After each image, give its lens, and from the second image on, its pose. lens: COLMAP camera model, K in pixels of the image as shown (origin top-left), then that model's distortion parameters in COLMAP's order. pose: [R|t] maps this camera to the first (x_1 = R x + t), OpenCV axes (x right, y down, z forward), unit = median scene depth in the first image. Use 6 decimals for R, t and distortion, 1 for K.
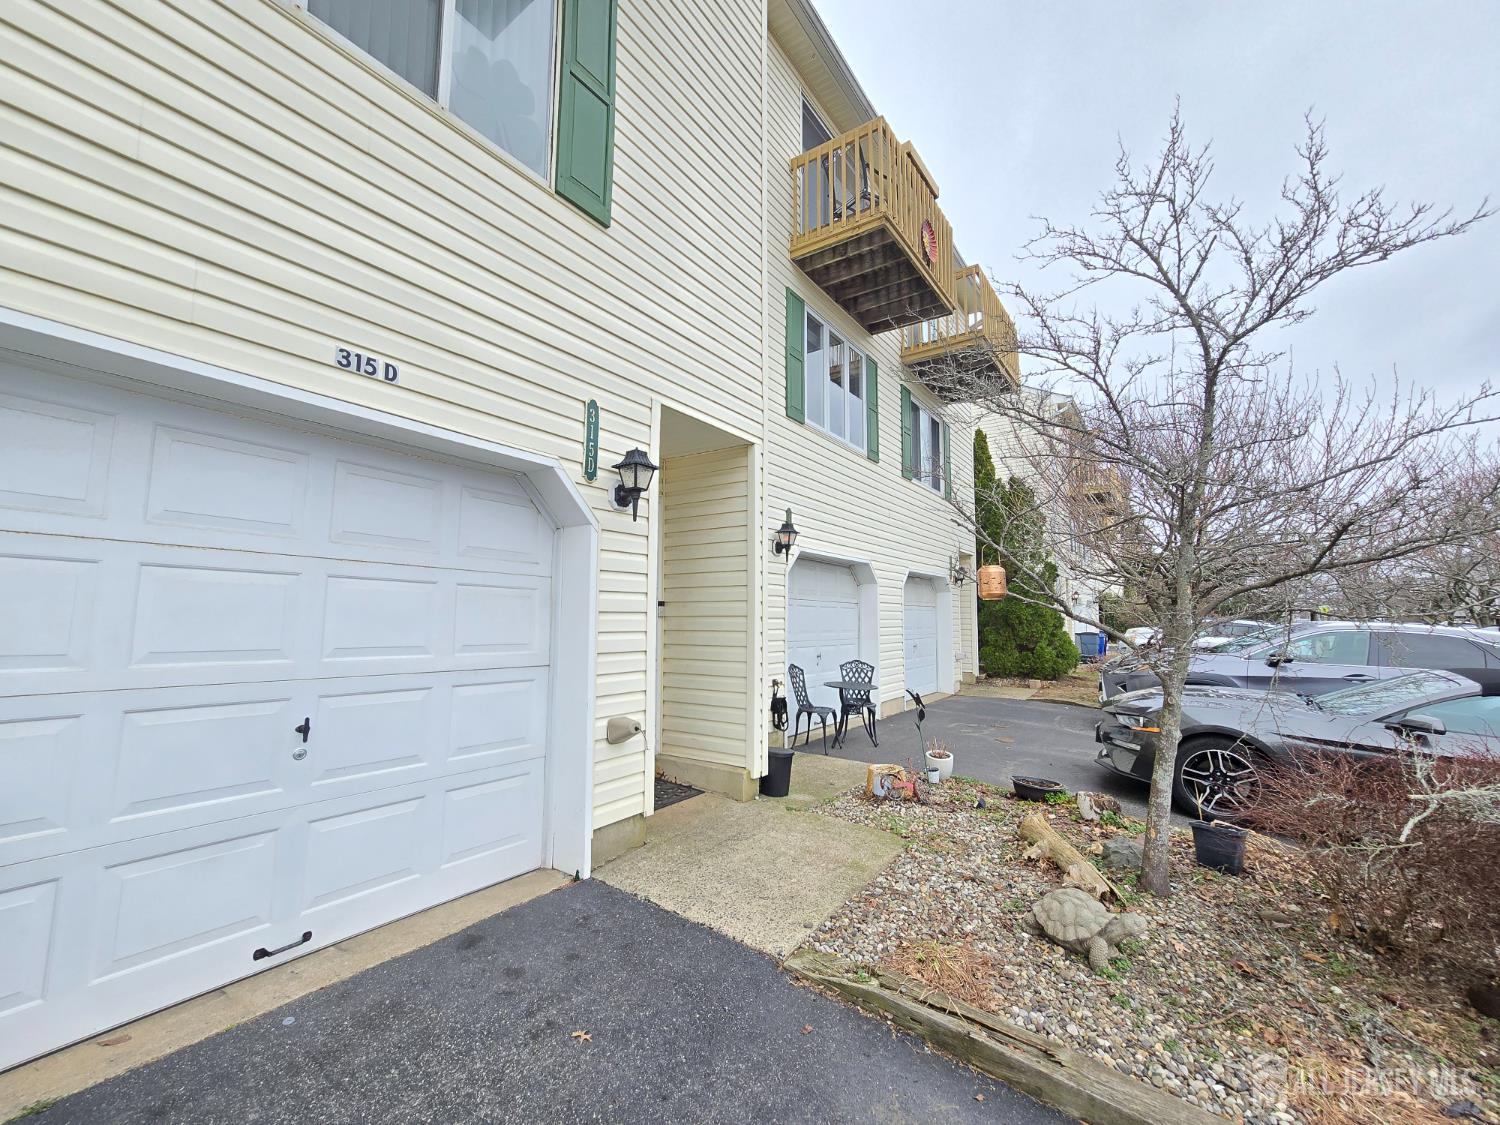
lens RADIAL K [[617.4, 0, 744.7], [0, 617.4, 564.0], [0, 0, 1]] dist [-0.003162, -0.000040]
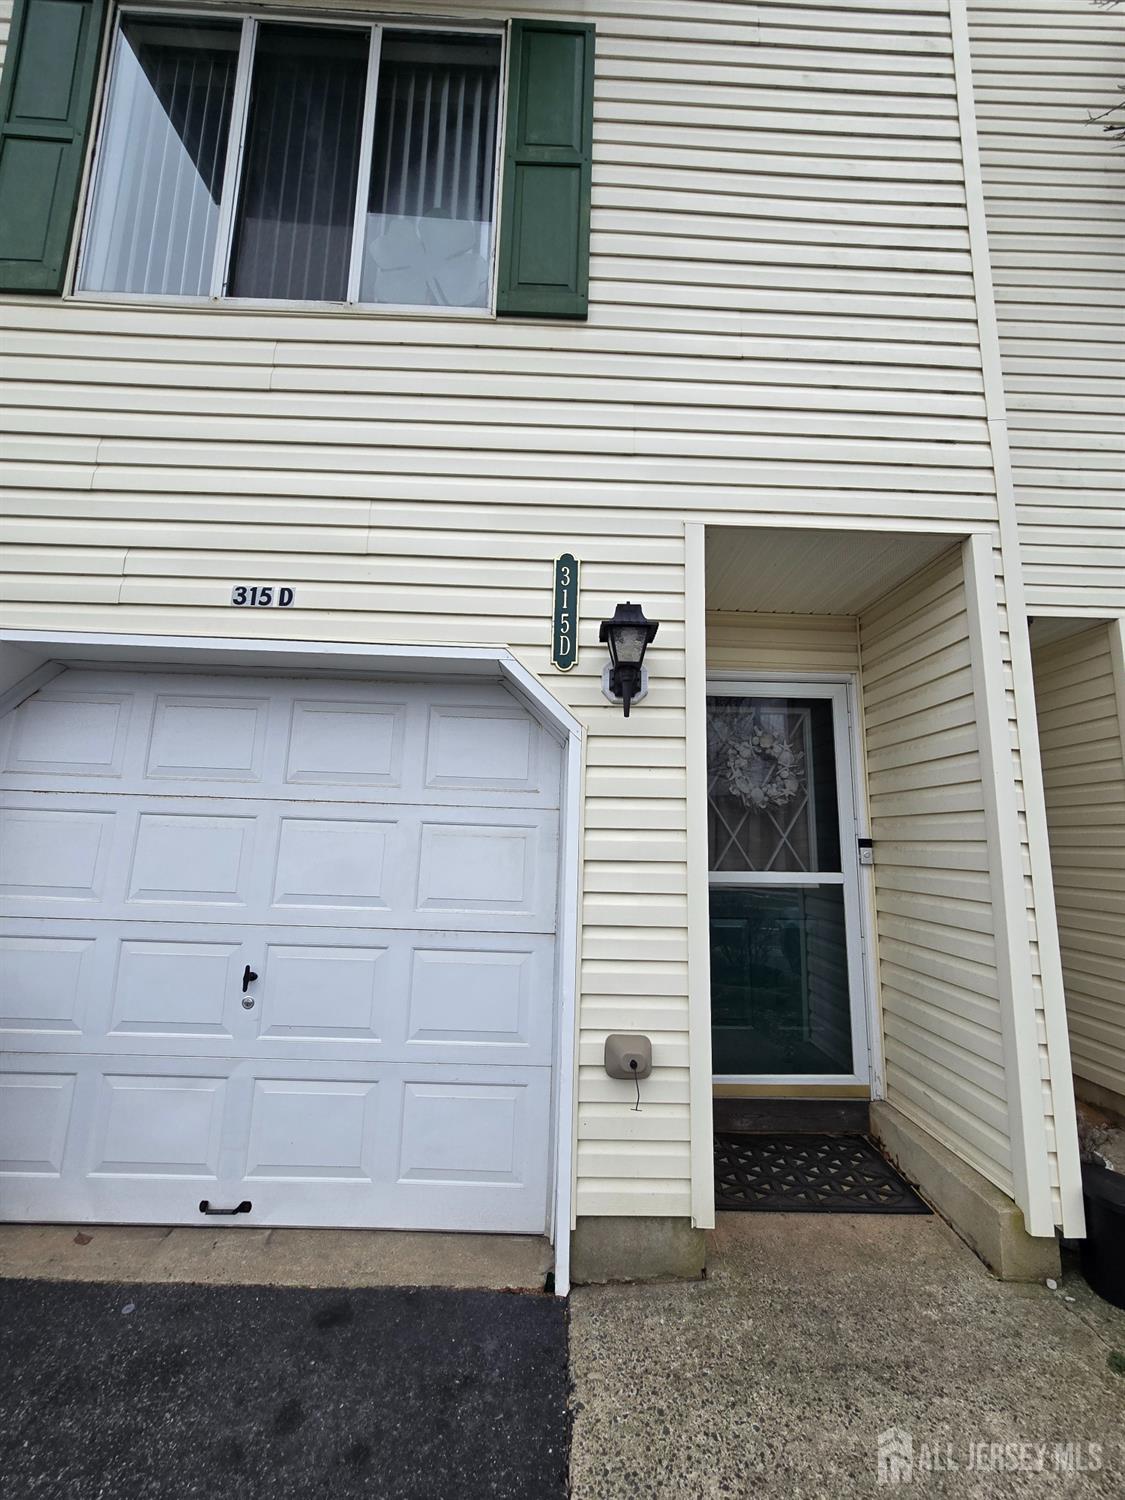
lens RADIAL K [[617.4, 0, 562.4], [0, 617.4, 743.1], [0, 0, 1]] dist [-0.003162, -0.000040]
pose [[0.588298, -0.116586, -0.800196, 0.298437], [0.051806, 0.992953, -0.106582, 0.022301], [0.806983, 0.021247, 0.590192, 0.607999]]
